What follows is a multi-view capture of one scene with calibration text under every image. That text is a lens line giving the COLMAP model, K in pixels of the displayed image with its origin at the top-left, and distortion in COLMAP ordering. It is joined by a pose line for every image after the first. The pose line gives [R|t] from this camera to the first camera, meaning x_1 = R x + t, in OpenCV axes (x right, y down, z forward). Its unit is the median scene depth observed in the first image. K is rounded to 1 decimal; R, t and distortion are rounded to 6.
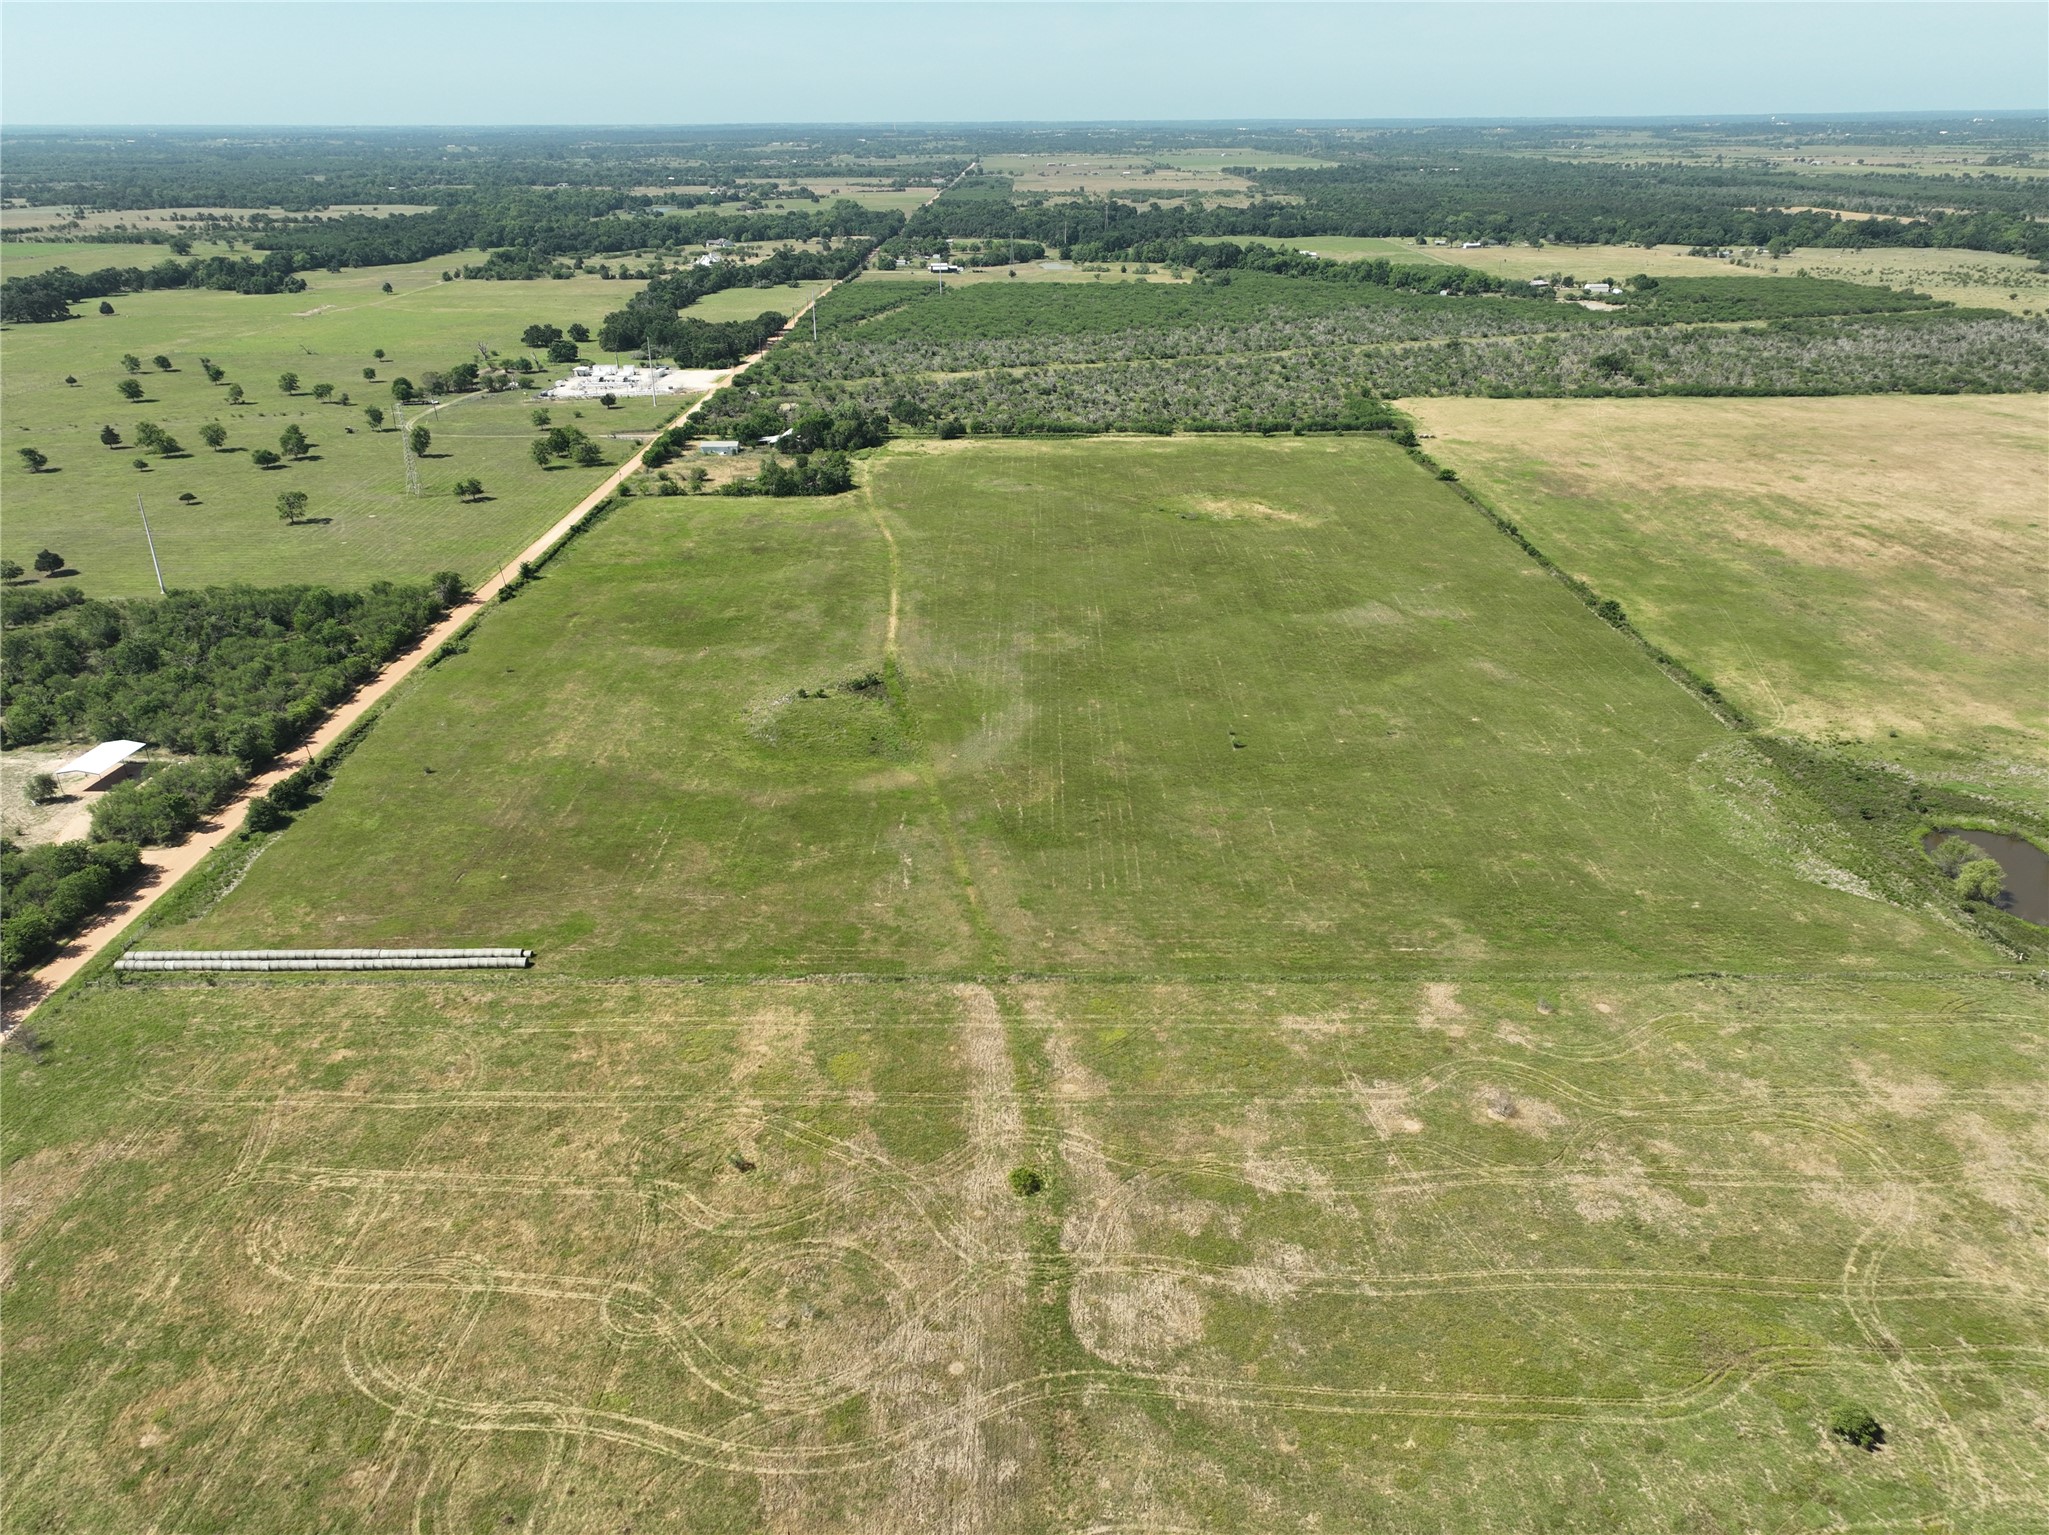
lens RADIAL K [[1443.0, 0, 1023.2], [0, 1443.0, 763.1], [0, 0, 1]] dist [-0.010214, 0.032969]
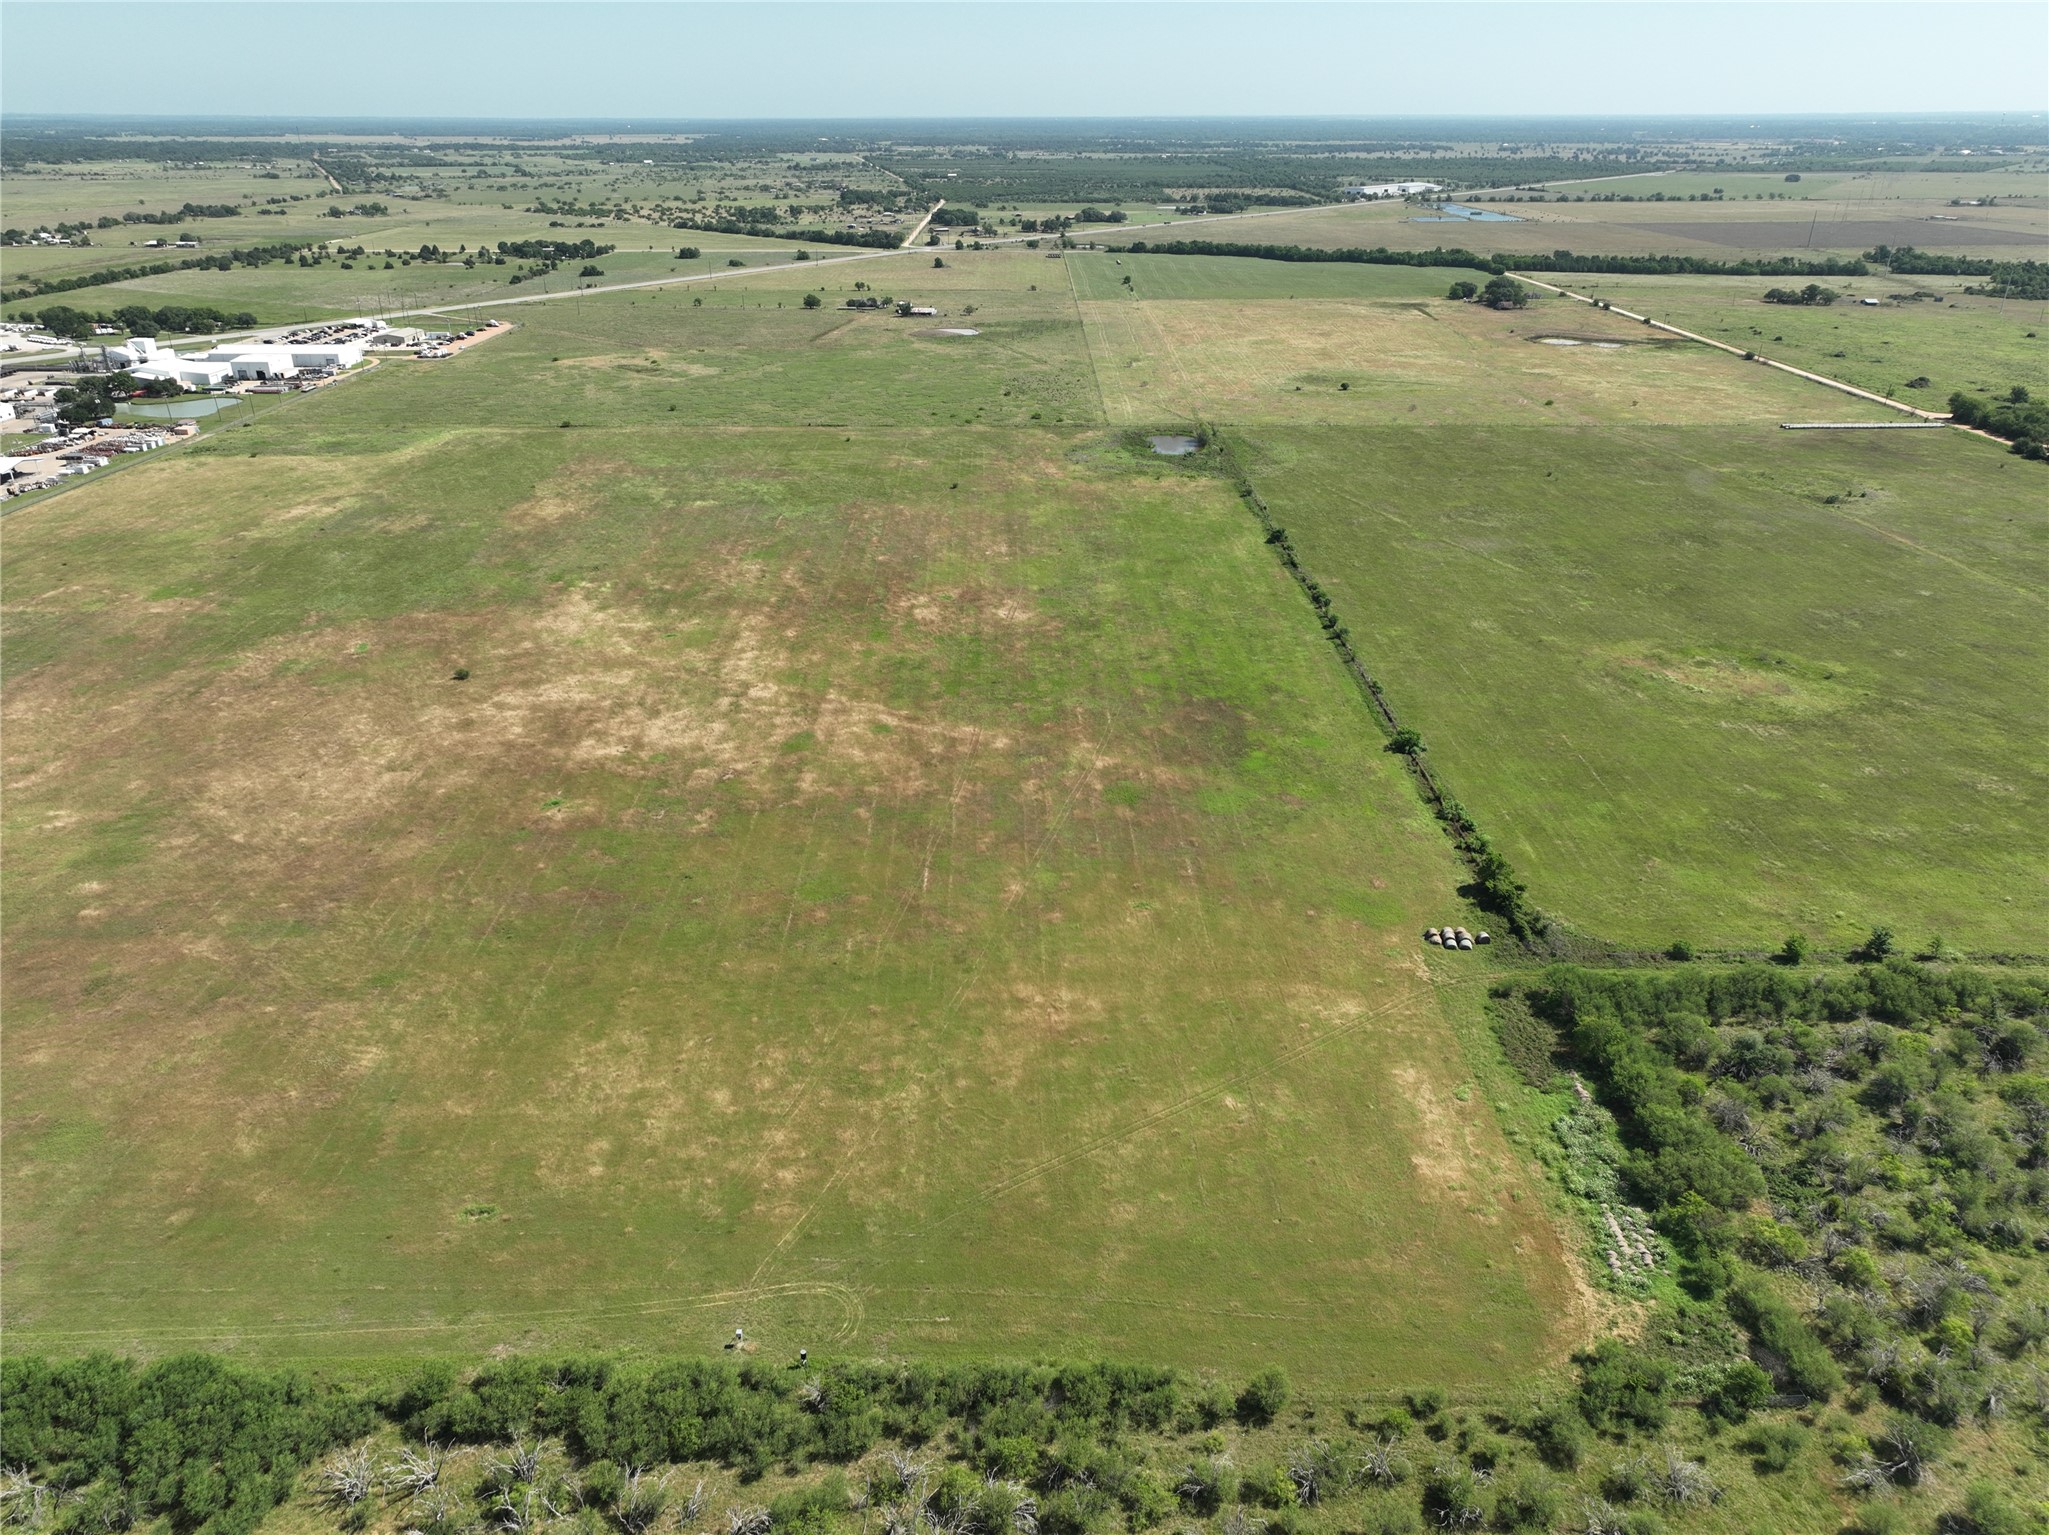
lens RADIAL K [[1443.0, 0, 1014.8], [0, 1443.0, 762.4], [0, 0, 1]] dist [-0.010214, 0.032969]
pose [[-0.999976, 0.004869, 0.005012, 0.242773], [0.006979, 0.660287, 0.750981, -0.338021], [0.000347, 0.750998, -0.660305, 0.751837]]
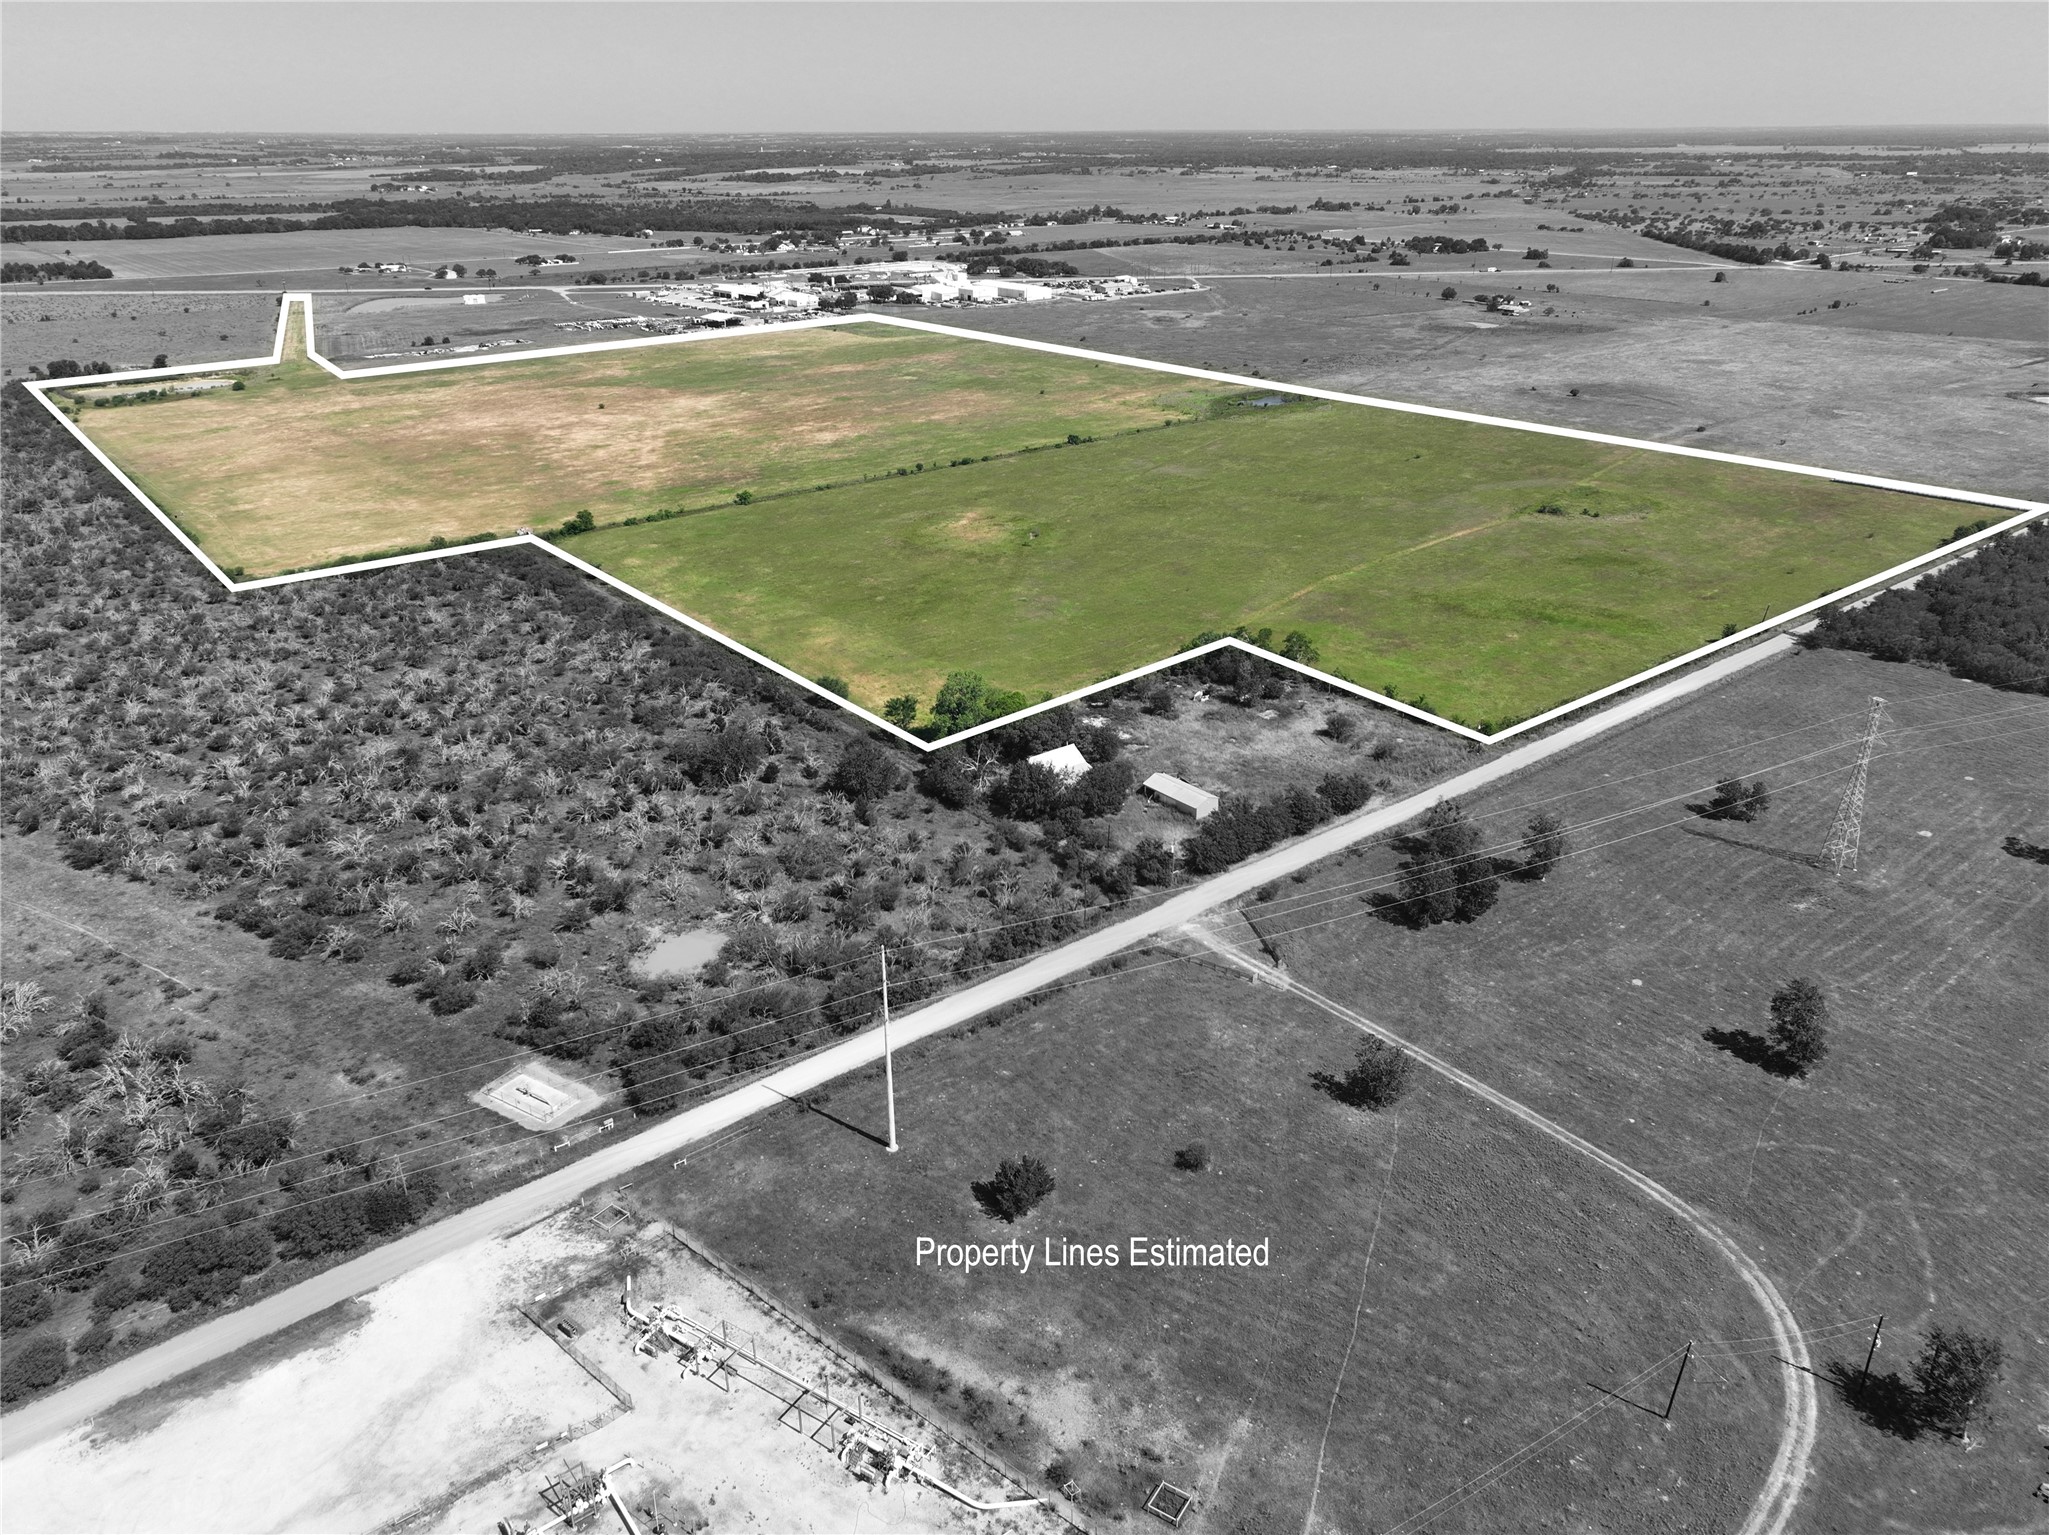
lens RADIAL K [[1443.0, 0, 1031.6], [0, 1443.0, 764.6], [0, 0, 1]] dist [-0.010214, 0.032969]
pose [[-0.633714, -0.306802, 0.710126, -0.314077], [0.325142, 0.727323, 0.604387, -0.323722], [-0.701918, 0.613901, -0.361161, 0.722217]]
